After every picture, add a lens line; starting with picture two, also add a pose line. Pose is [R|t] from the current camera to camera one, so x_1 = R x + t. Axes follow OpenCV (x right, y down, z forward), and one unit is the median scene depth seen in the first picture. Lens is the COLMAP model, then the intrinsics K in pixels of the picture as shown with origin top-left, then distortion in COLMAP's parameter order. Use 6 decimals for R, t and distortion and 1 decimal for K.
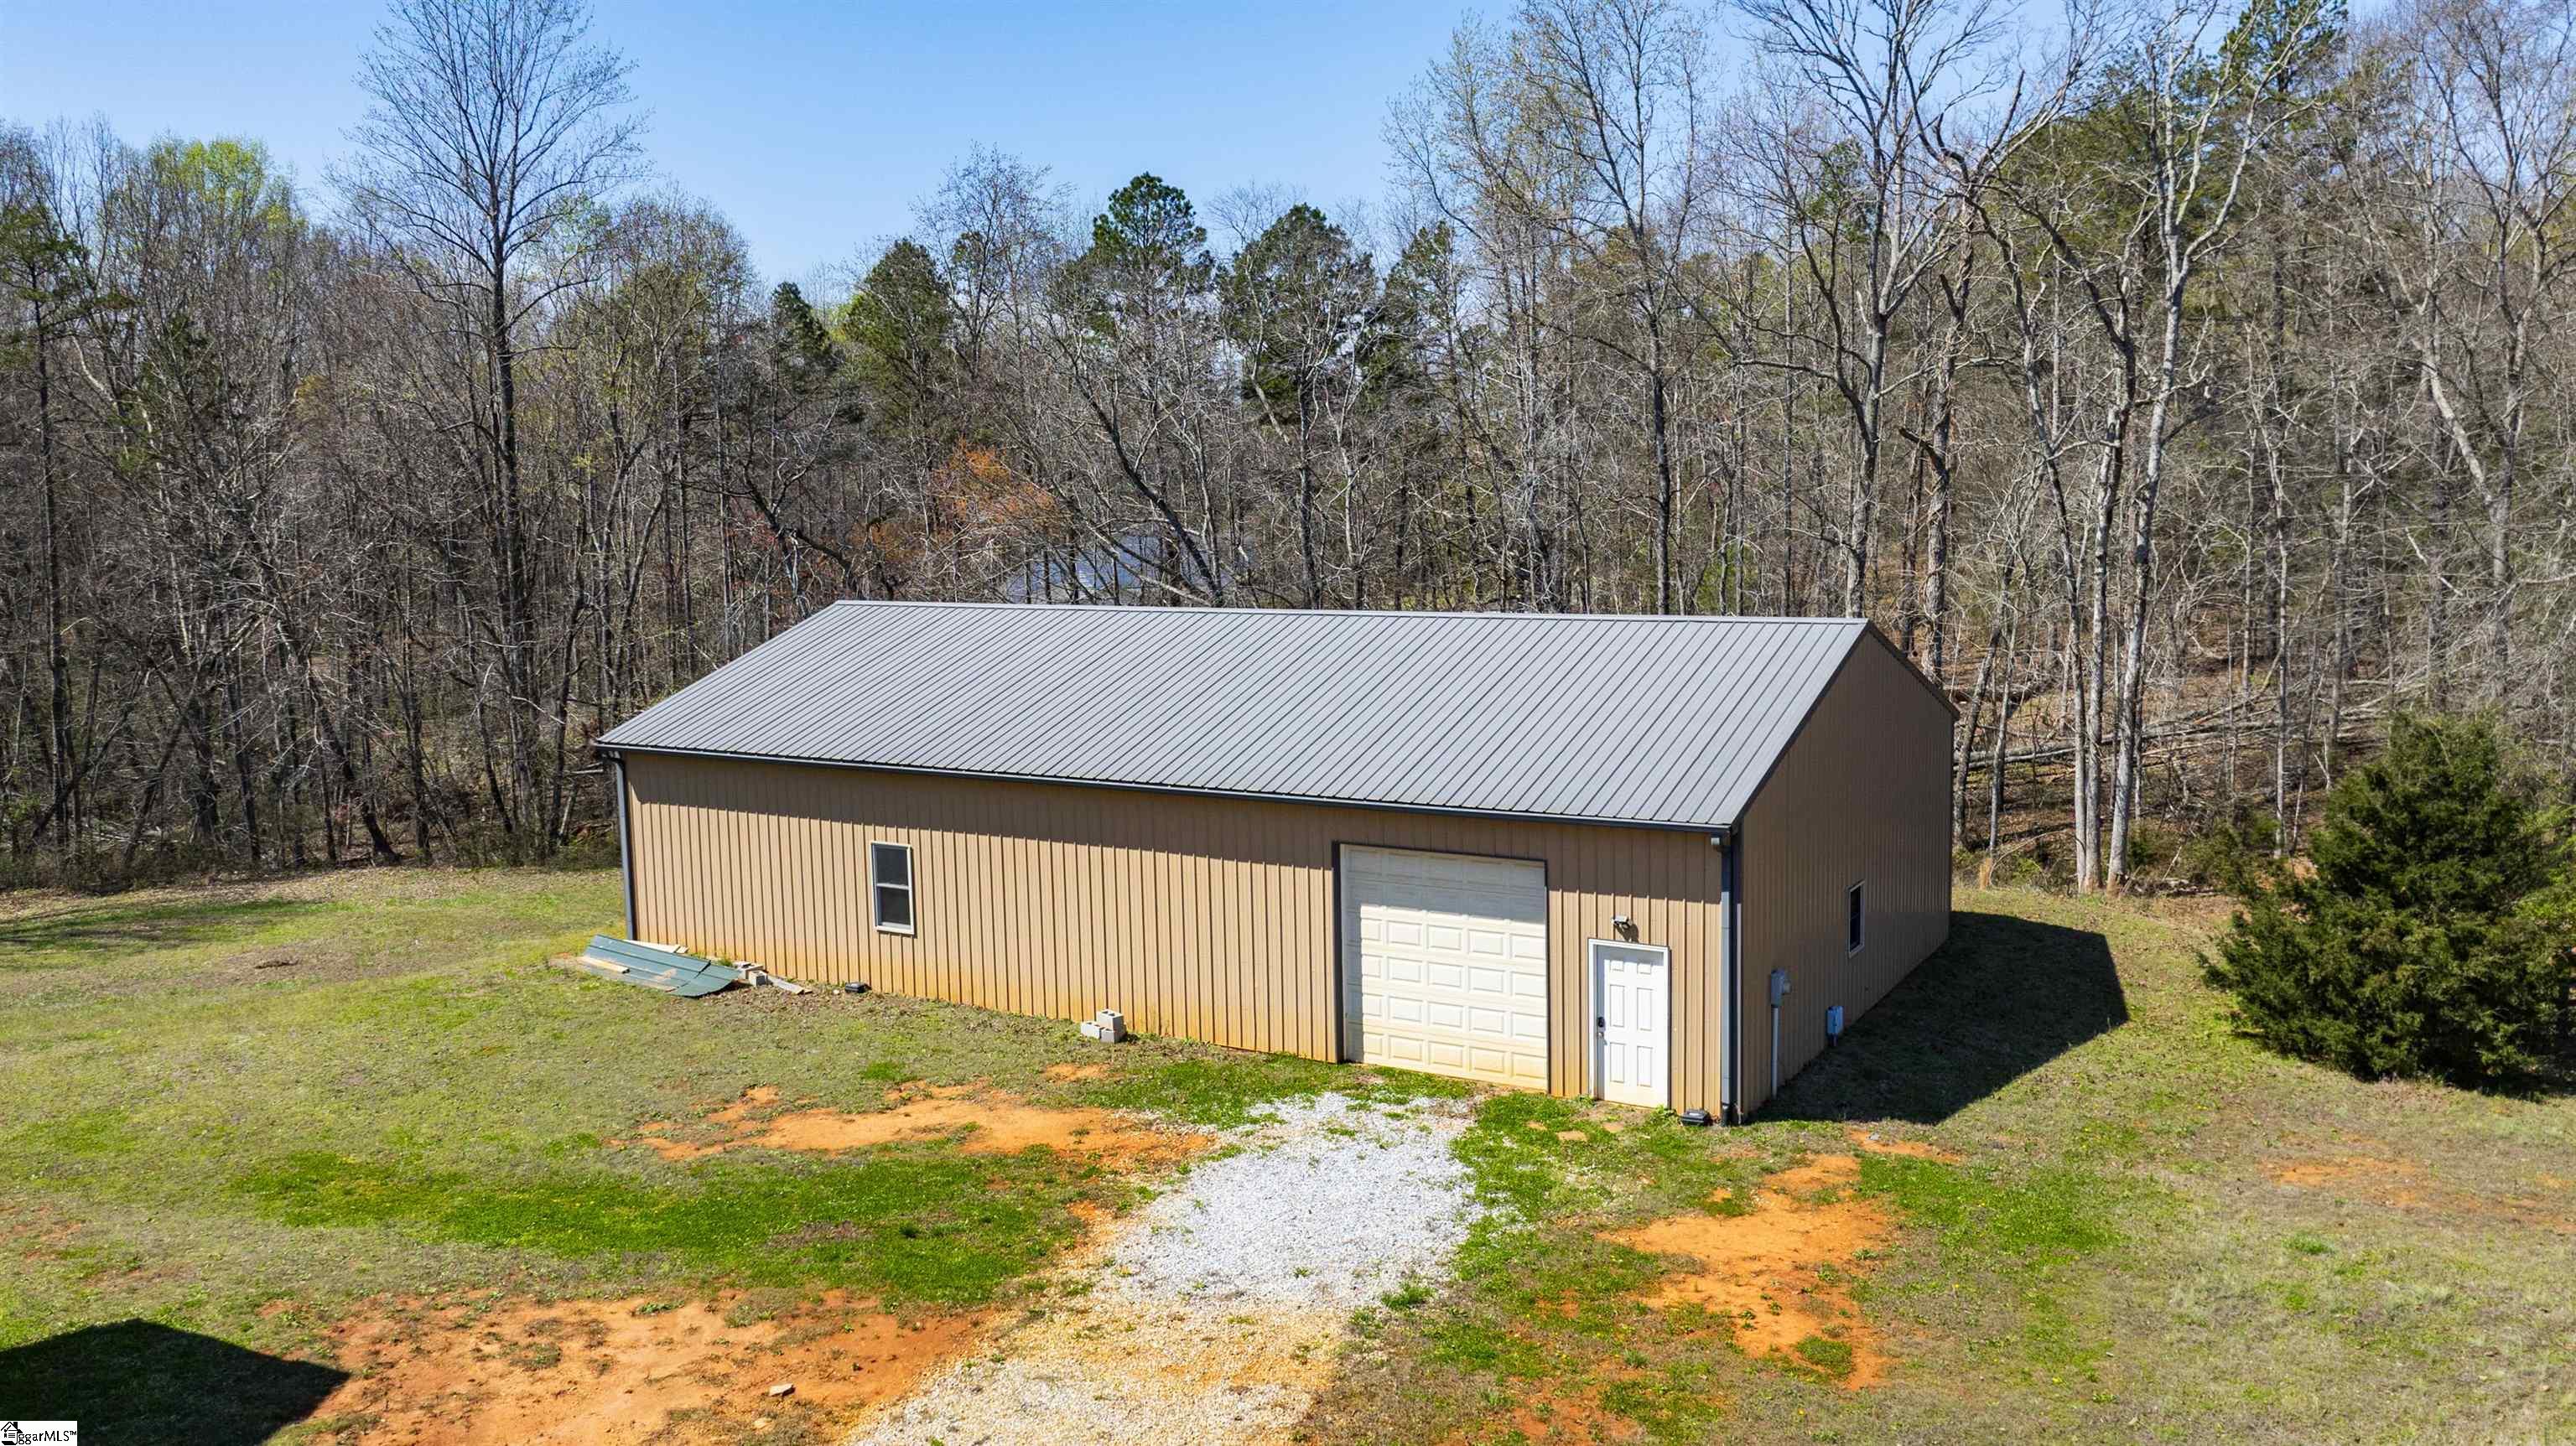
lens RADIAL K [[1974.3, 0, 1296.0], [0, 1974.3, 720.2], [0, 0, 1]] dist [-0.005138, -0.002294]
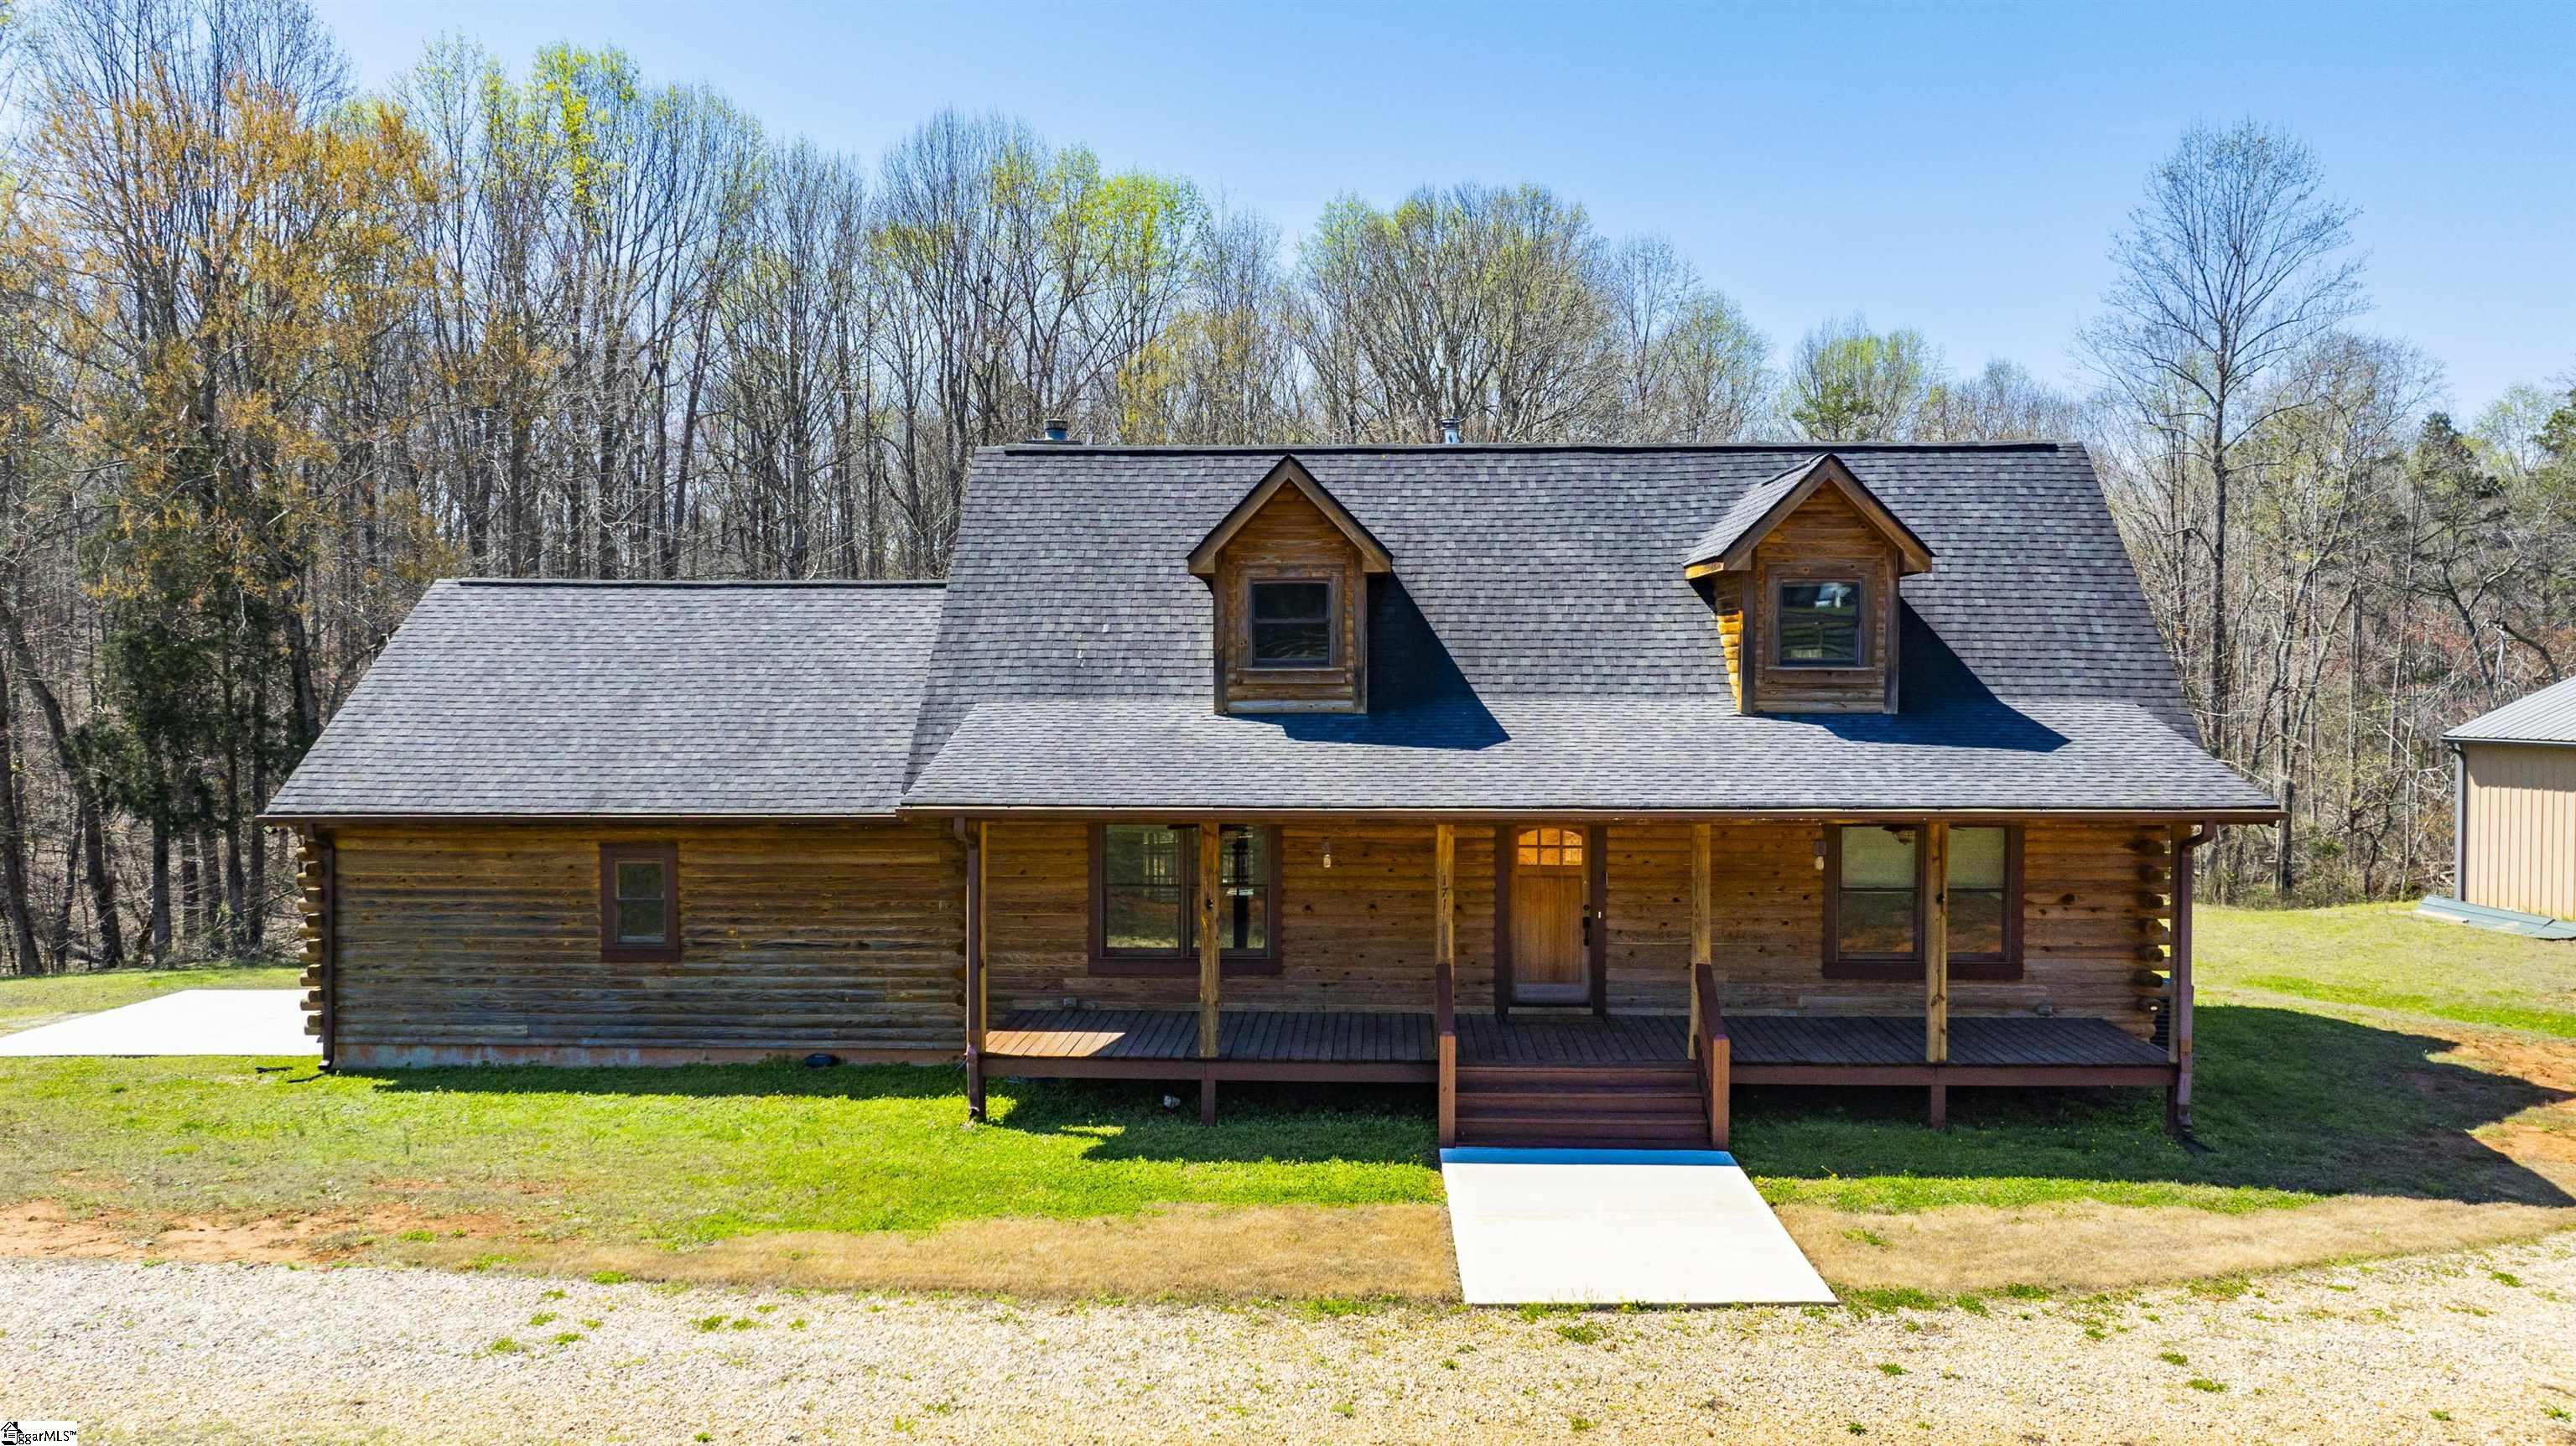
lens RADIAL K [[1908.0, 0, 1287.9], [0, 1908.0, 715.3], [0, 0, 1]] dist [-0.032724, 0.027362]
pose [[0.740539, 0.034935, -0.671105, -0.130543], [-0.092137, 0.994495, -0.049900, 0.165808], [0.665668, 0.098786, 0.739681, -0.467400]]
